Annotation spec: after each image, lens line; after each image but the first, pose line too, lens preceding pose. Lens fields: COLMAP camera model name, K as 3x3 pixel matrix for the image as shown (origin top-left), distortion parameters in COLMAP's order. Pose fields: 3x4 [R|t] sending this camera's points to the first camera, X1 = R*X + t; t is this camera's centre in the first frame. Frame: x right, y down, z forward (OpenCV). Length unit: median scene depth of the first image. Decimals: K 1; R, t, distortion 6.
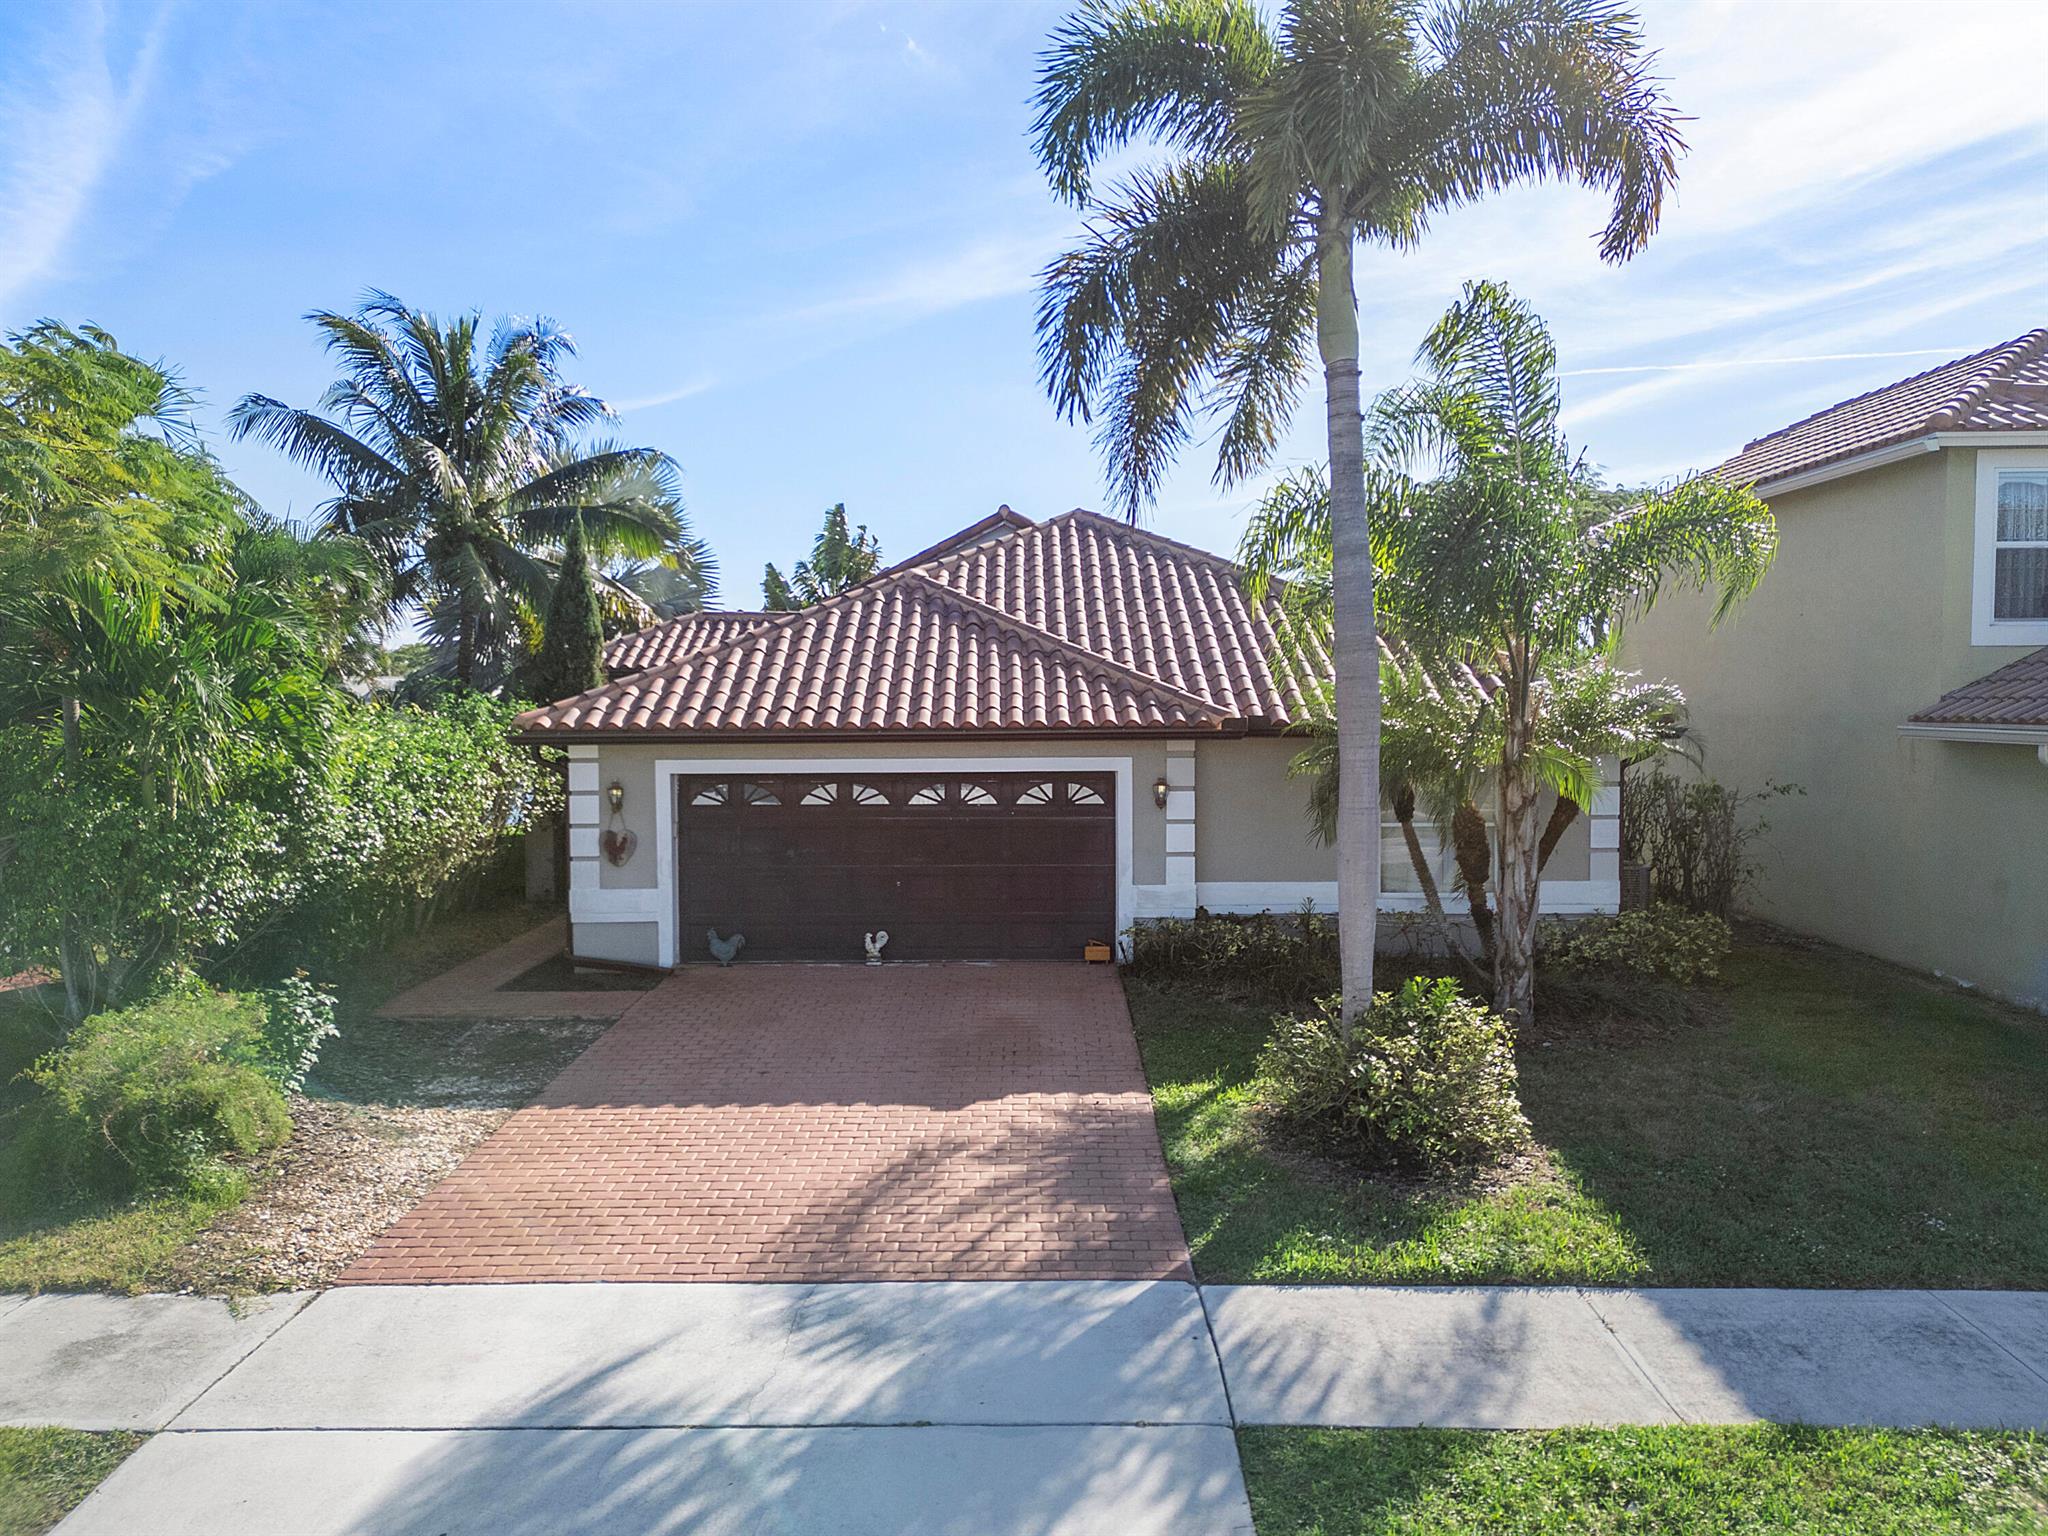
lens RADIAL K [[1434.9, 0, 1026.2], [0, 1434.9, 774.7], [0, 0, 1]] dist [0.085183, -0.081901]
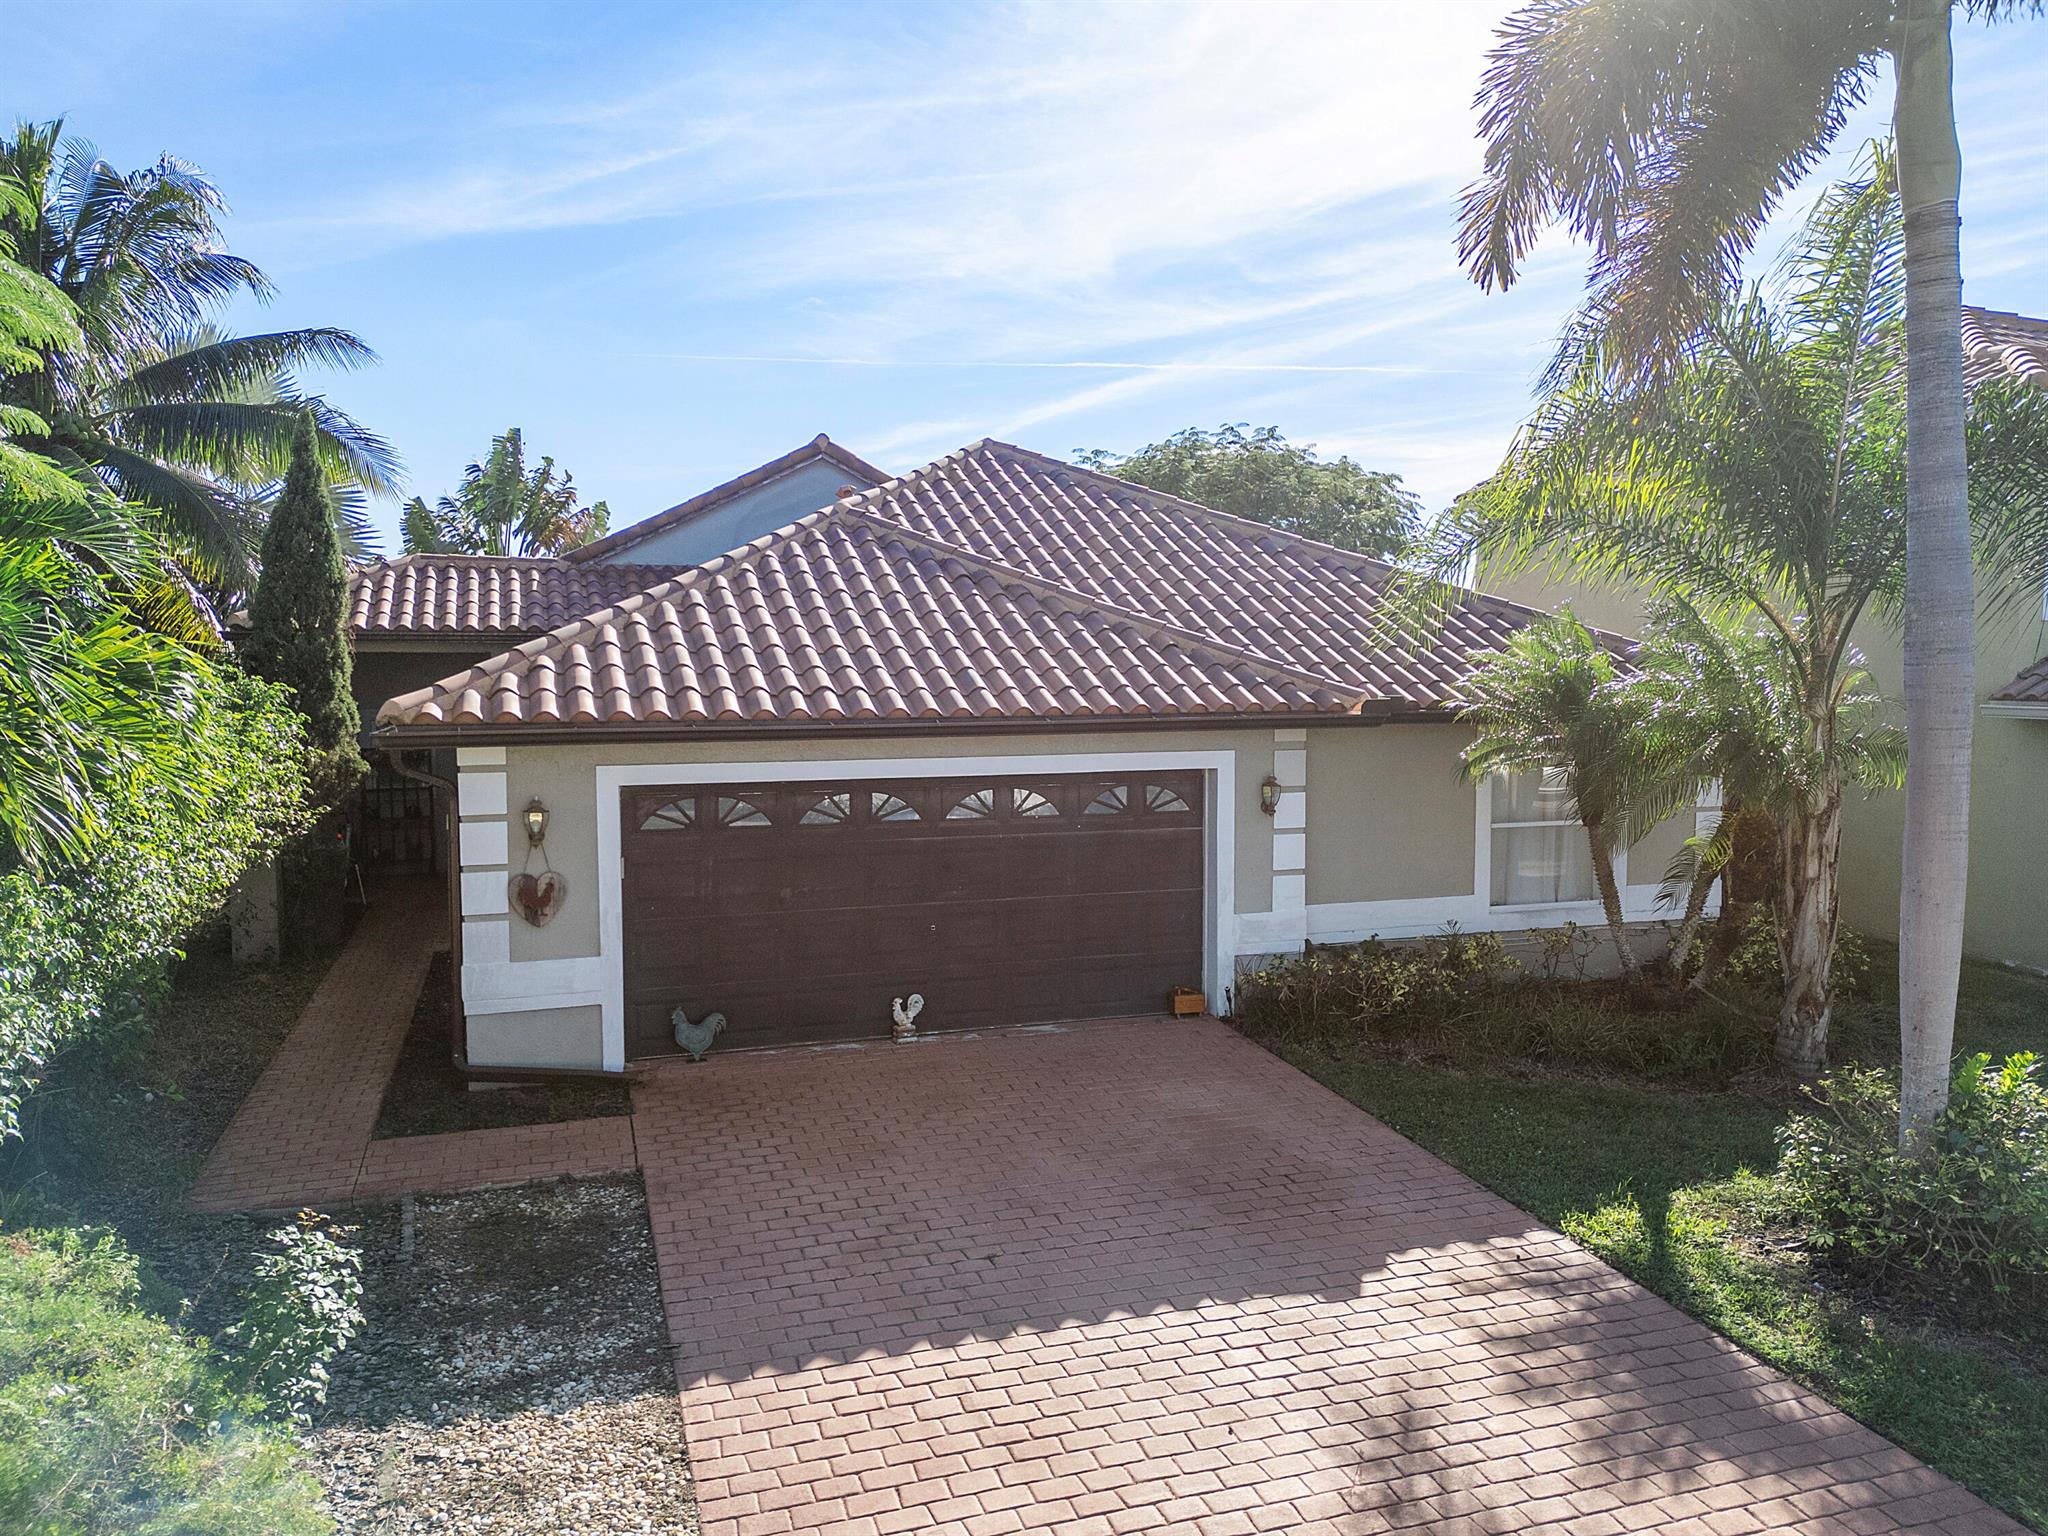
lens RADIAL K [[1440.5, 0, 1024.0], [0, 1440.5, 768.0], [0, 0, 1]] dist [0.093902, -0.099163]
pose [[0.946152, -0.019989, 0.323105, -0.294016], [0.015264, 0.999736, 0.017150, -0.018346], [-0.323363, -0.011295, 0.946208, 0.300473]]
